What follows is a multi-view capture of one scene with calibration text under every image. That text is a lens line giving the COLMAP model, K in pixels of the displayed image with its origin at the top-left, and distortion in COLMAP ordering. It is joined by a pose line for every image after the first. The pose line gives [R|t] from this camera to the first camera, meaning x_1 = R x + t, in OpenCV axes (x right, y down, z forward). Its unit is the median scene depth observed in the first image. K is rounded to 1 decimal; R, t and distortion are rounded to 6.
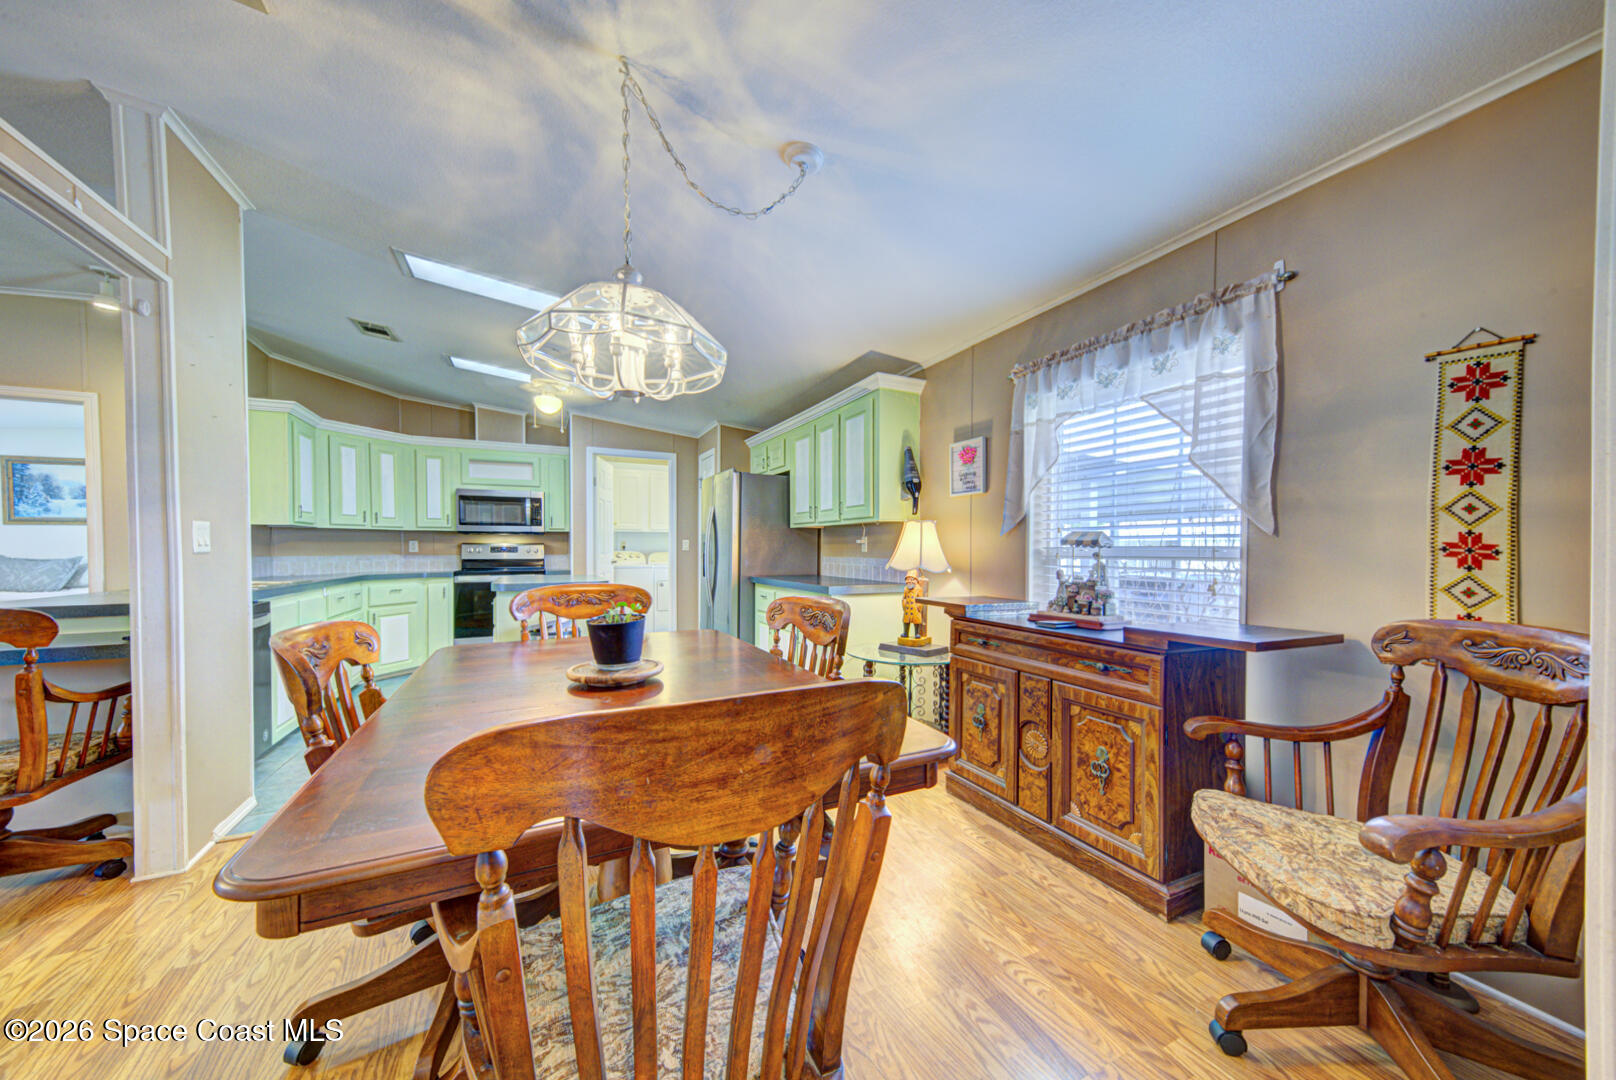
lens RADIAL K [[560.3, 0, 805.8], [0, 560.3, 555.5], [0, 0, 1]] dist [0.025458, -0.004418]
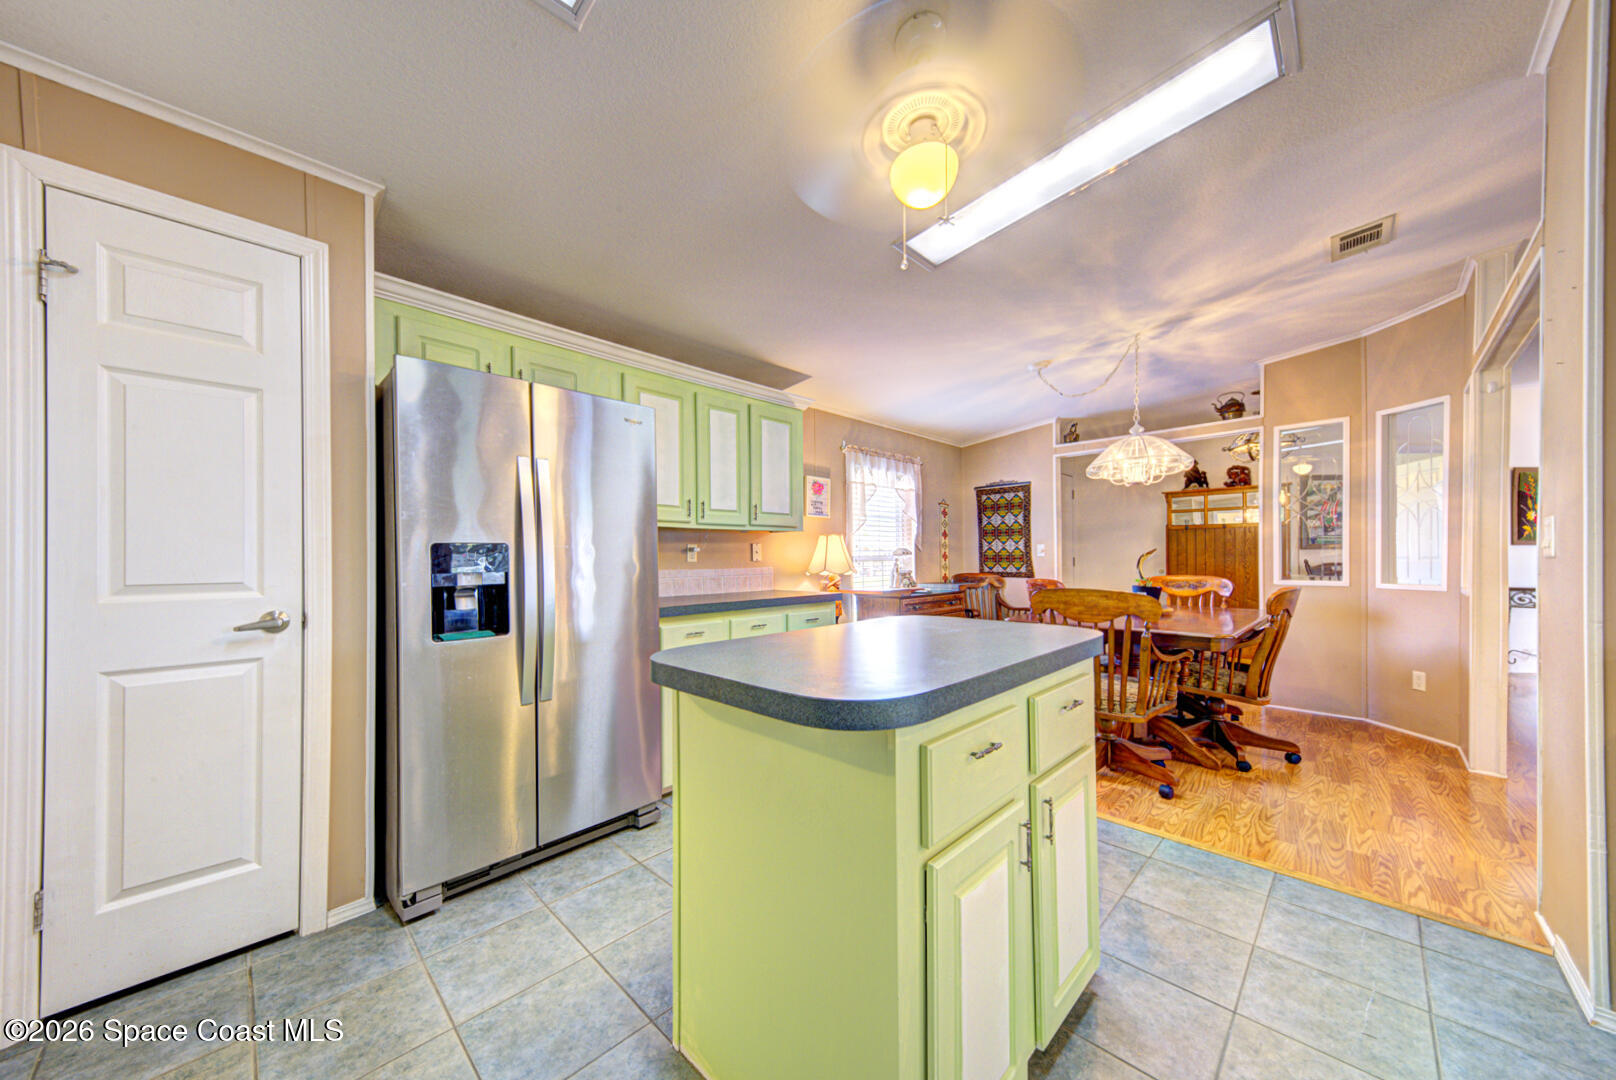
lens RADIAL K [[560.3, 0, 805.2], [0, 560.3, 555.2], [0, 0, 1]] dist [0.025458, -0.004418]
pose [[-0.341136, 0.005211, 0.940000, -0.700558], [0.019688, 0.999805, 0.001602, -0.014104], [-0.939808, 0.019053, -0.341172, 1.074352]]
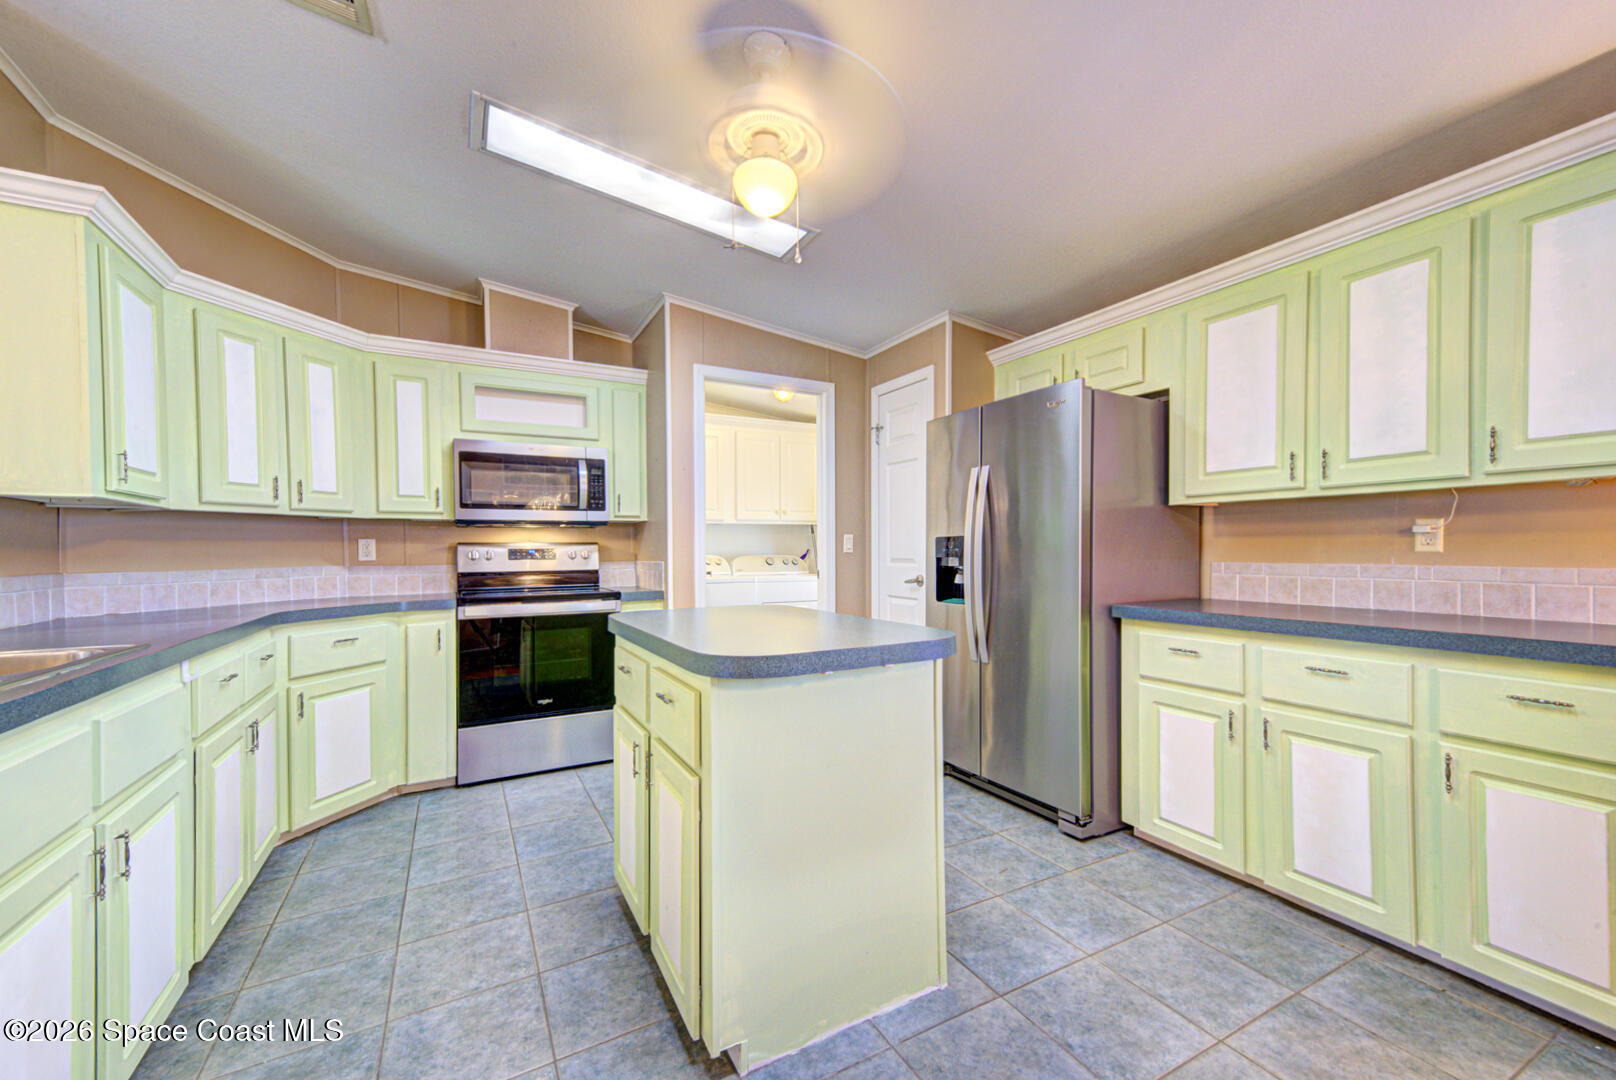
lens RADIAL K [[631.5, 0, 804.3], [0, 631.5, 555.3], [0, 0, 1]] dist [0.030297, 0.000211]
pose [[0.998494, -0.009400, 0.054042, -0.404431], [0.009578, 0.999950, -0.003035, -0.006325], [-0.054011, 0.003548, 0.998534, 0.484423]]
